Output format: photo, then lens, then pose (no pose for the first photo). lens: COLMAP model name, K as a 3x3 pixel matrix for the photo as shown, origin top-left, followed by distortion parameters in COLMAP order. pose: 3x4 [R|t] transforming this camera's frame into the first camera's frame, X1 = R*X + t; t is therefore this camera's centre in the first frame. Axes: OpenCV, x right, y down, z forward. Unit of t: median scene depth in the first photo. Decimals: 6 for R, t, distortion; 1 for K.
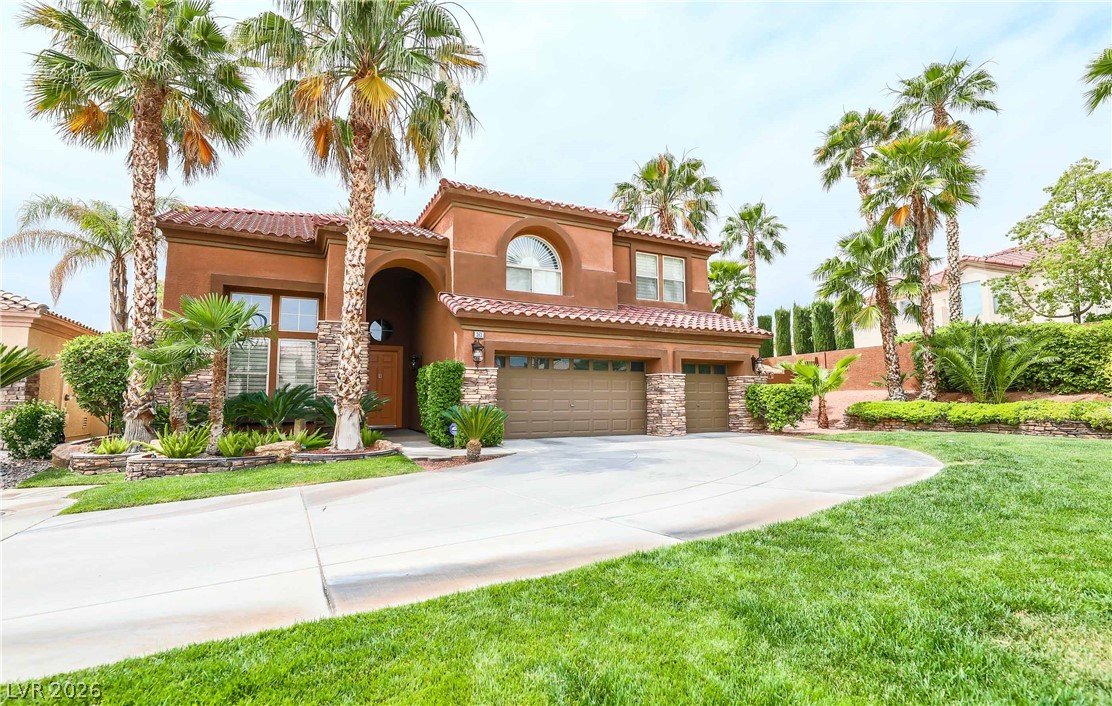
lens RADIAL K [[526.3, 0, 551.6], [0, 526.3, 354.9], [0, 0, 1]] dist [-0.000572, 0.000098]
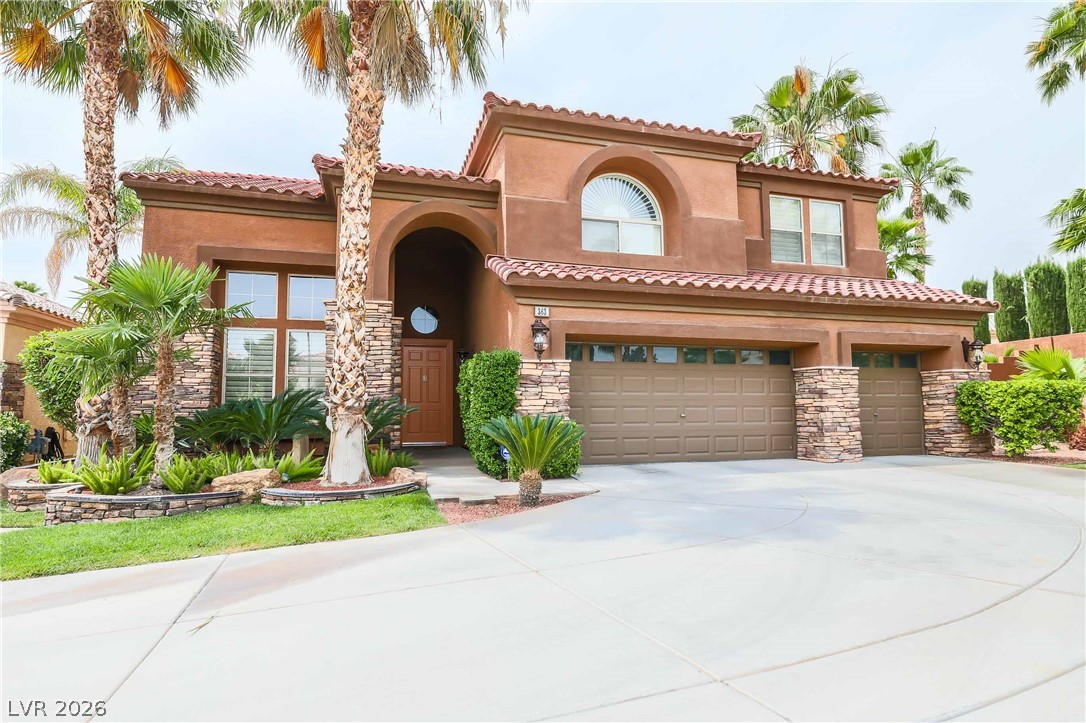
lens RADIAL K [[580.6, 0, 540.8], [0, 580.6, 363.2], [0, 0, 1]] dist [0.006742, -0.003795]
pose [[0.984257, -0.019225, -0.175695, -0.008392], [0.020144, 0.999791, 0.003452, 0.023277], [0.175592, -0.006937, 0.984439, 0.239955]]
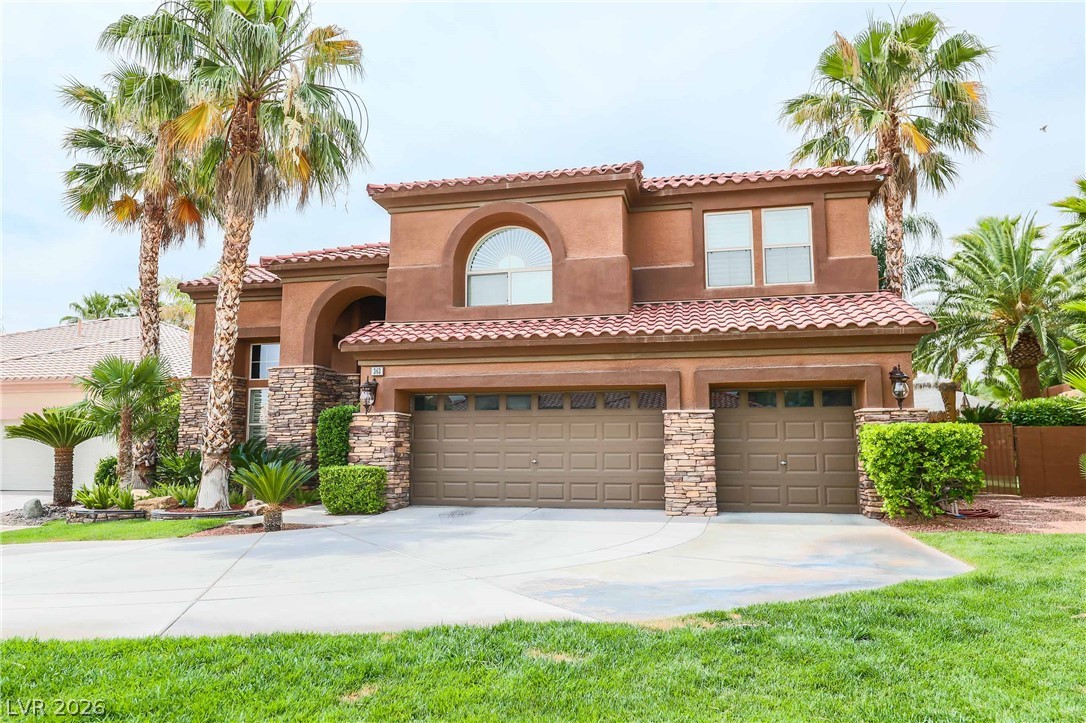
lens RADIAL K [[687.4, 0, 543.0], [0, 687.4, 364.3], [0, 0, 1]] dist [0.005111, 0.001076]
pose [[0.785673, -0.073806, -0.614224, 0.633732], [0.054826, 0.997258, -0.049702, 0.015070], [0.616208, 0.005374, 0.787565, 0.309273]]
